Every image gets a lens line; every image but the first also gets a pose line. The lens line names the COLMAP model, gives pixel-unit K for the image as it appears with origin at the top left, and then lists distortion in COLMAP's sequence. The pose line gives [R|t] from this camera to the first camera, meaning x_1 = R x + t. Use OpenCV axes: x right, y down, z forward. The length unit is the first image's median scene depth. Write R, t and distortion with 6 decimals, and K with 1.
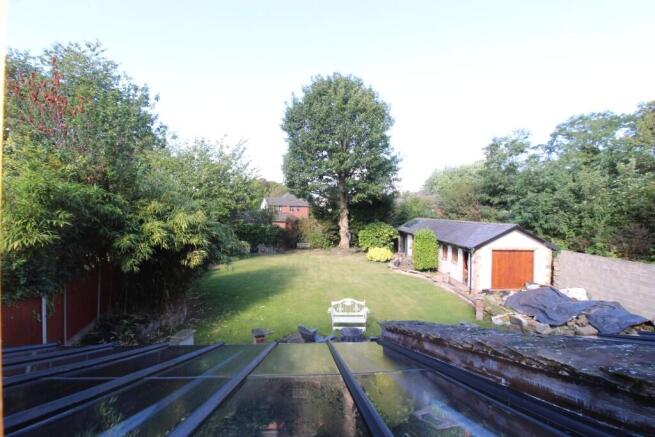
lens RADIAL K [[301.3, 0, 327.5], [0, 301.3, 218.5], [0, 0, 1]] dist [-0.001404, -0.014129]
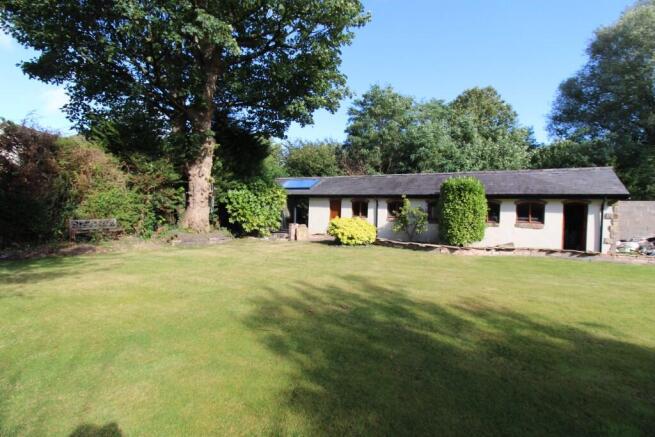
lens RADIAL K [[301.3, 0, 327.5], [0, 301.3, 218.5], [0, 0, 1]] dist [-0.001404, -0.014129]
pose [[0.518663, -0.014263, 0.854860, -0.244682], [-0.004798, 0.999797, 0.019592, 0.083825], [-0.854966, -0.014263, 0.518489, 0.722112]]
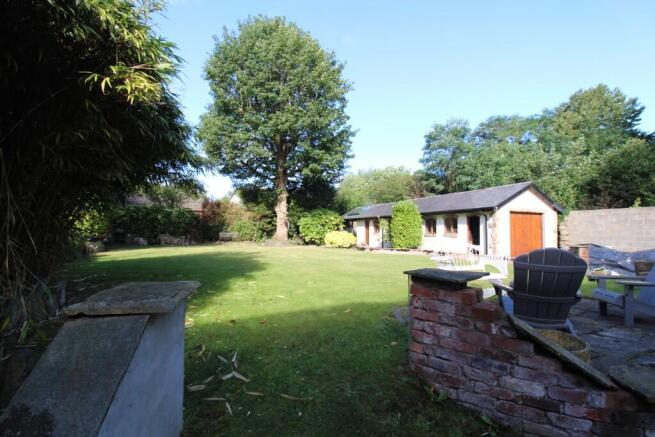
lens RADIAL K [[301.3, 0, 327.5], [0, 301.3, 218.5], [0, 0, 1]] dist [-0.001404, -0.014129]
pose [[0.933399, 0.021263, 0.358210, -0.134990], [0.001246, 0.998045, -0.062492, 0.105817], [-0.358838, 0.058776, 0.931547, 0.241398]]
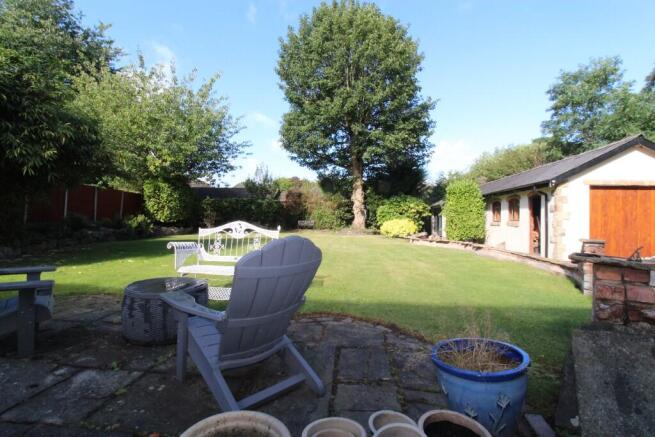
lens RADIAL K [[301.3, 0, 327.5], [0, 301.3, 218.5], [0, 0, 1]] dist [-0.018849, -0.000281]
pose [[0.990505, 0.007147, -0.137289, 0.095497], [-0.011117, 0.999541, -0.028178, 0.109303], [0.137025, 0.029437, 0.990130, 0.250502]]
